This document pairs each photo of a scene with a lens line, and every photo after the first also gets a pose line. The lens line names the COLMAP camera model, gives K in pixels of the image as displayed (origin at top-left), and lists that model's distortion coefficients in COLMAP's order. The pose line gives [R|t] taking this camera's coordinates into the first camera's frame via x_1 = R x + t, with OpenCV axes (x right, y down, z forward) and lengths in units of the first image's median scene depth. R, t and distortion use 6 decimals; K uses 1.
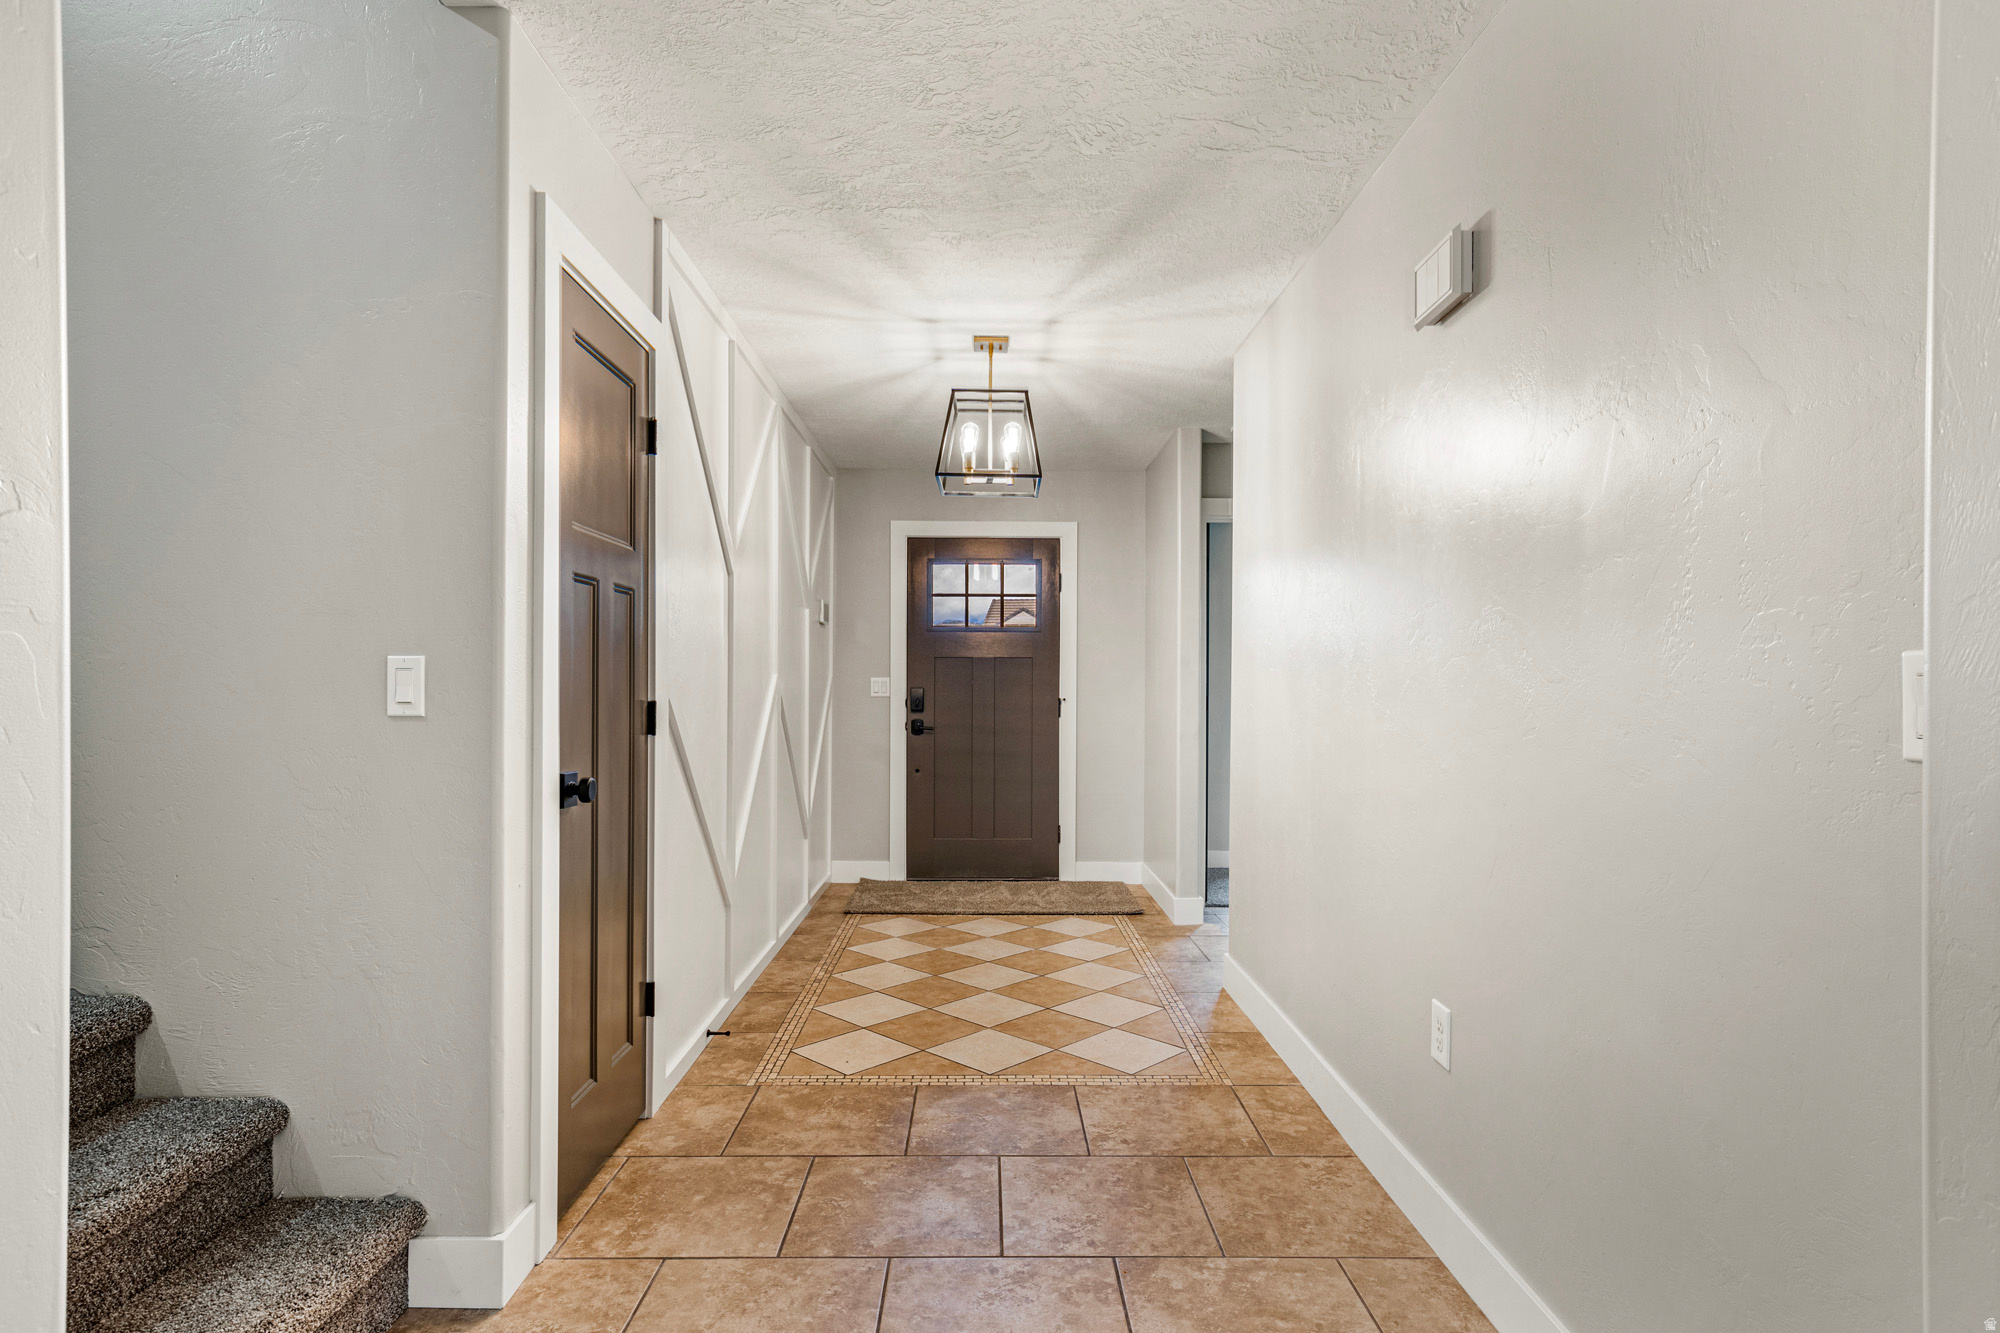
lens RADIAL K [[1135.9, 0, 1000.5], [0, 1135.9, 676.2], [0, 0, 1]] dist [-0.003428, -0.000622]
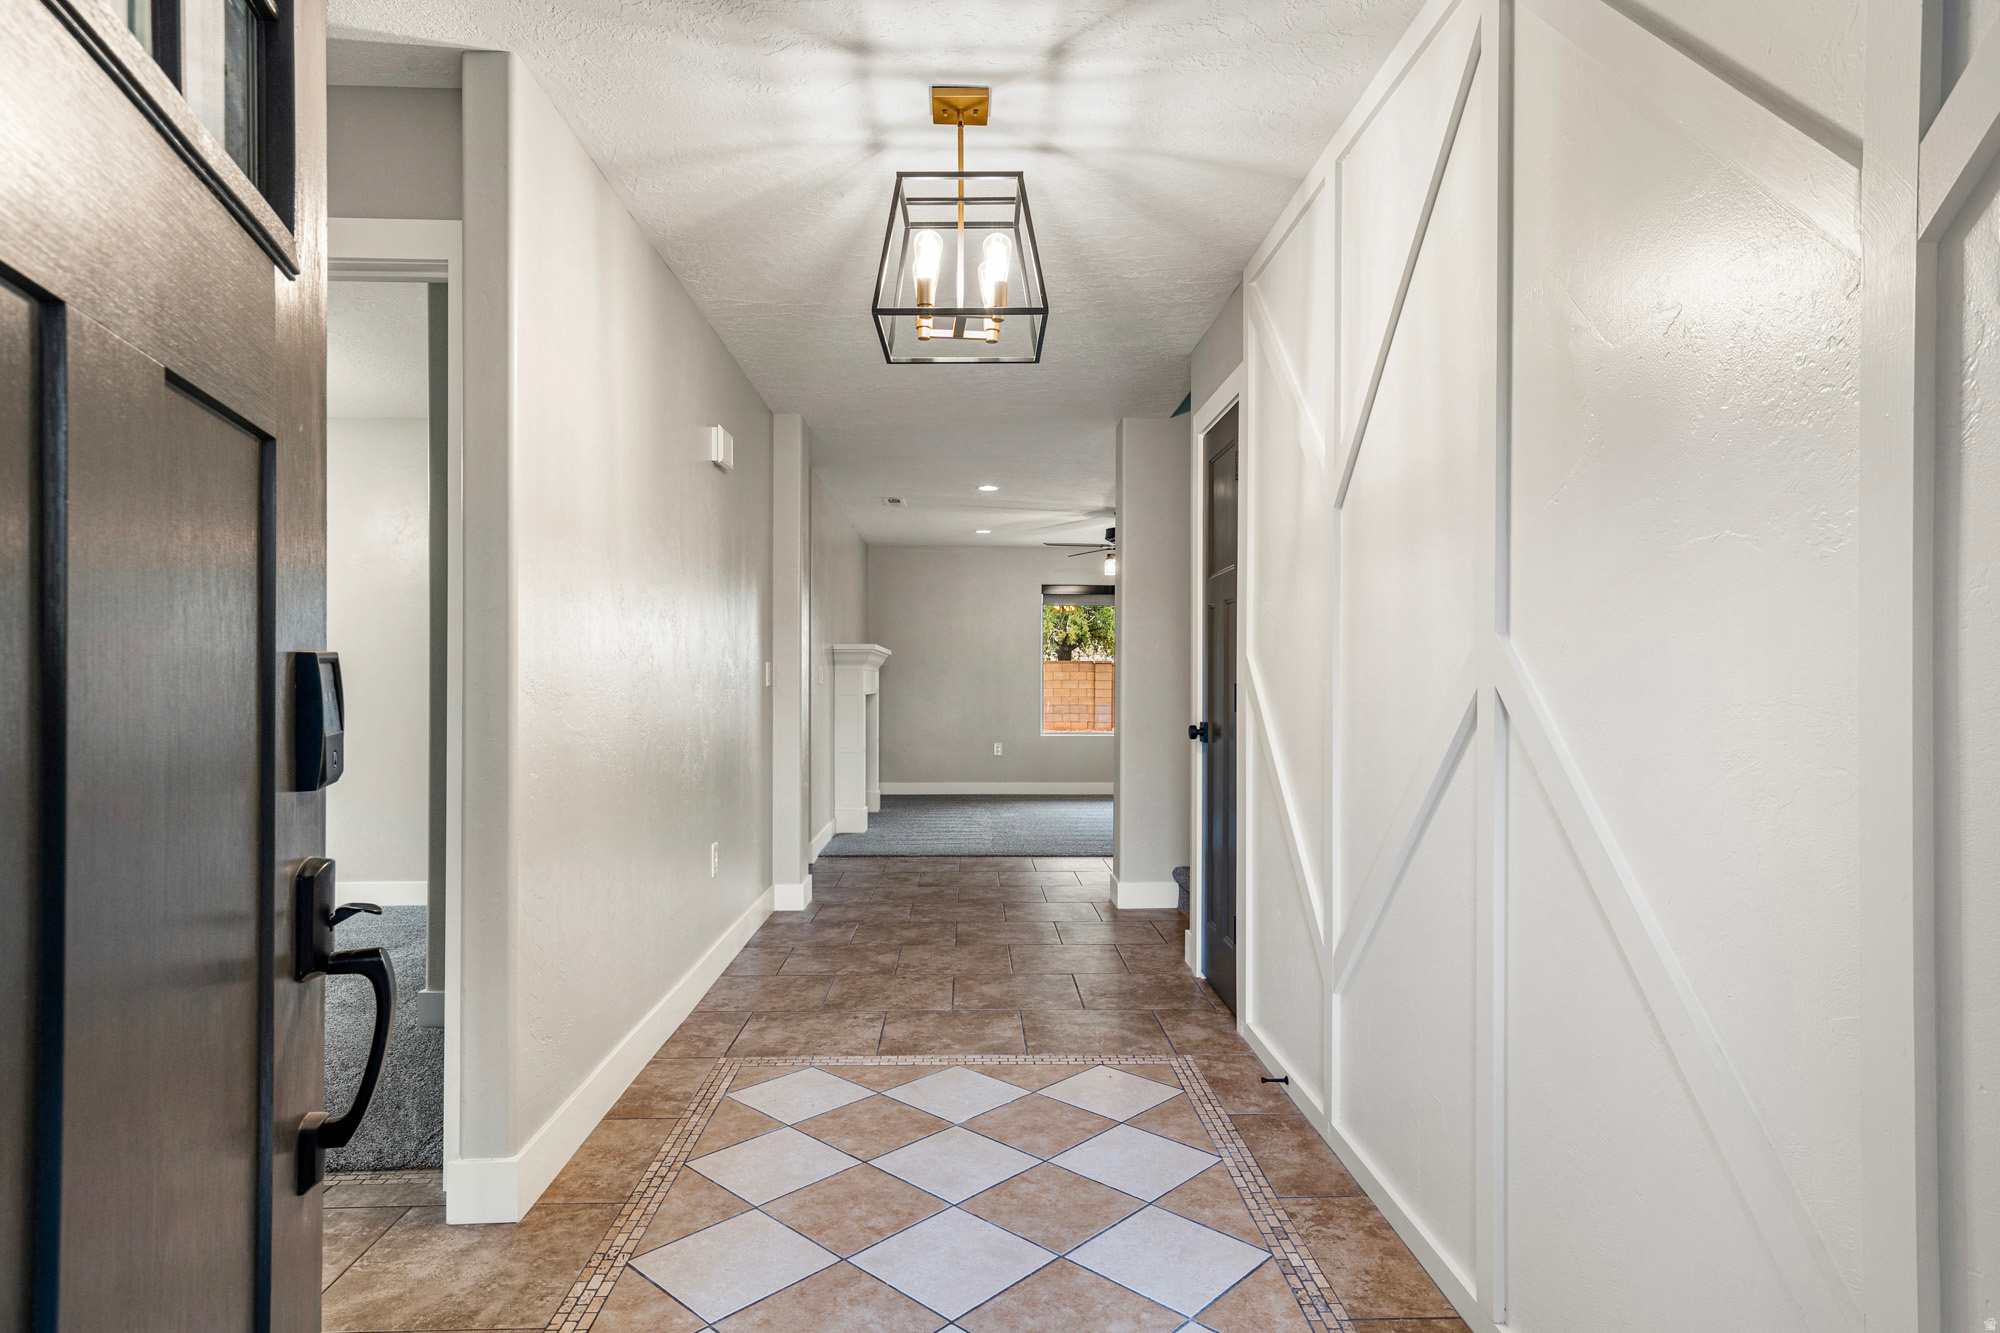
lens RADIAL K [[1145.1, 0, 998.1], [0, 1145.1, 675.4], [0, 0, 1]] dist [0.000513, 0.000061]
pose [[-0.999866, -0.008330, -0.014097, -0.027681], [-0.008178, 0.999909, -0.010740, 0.022791], [0.014186, -0.010623, -0.999843, 1.978483]]
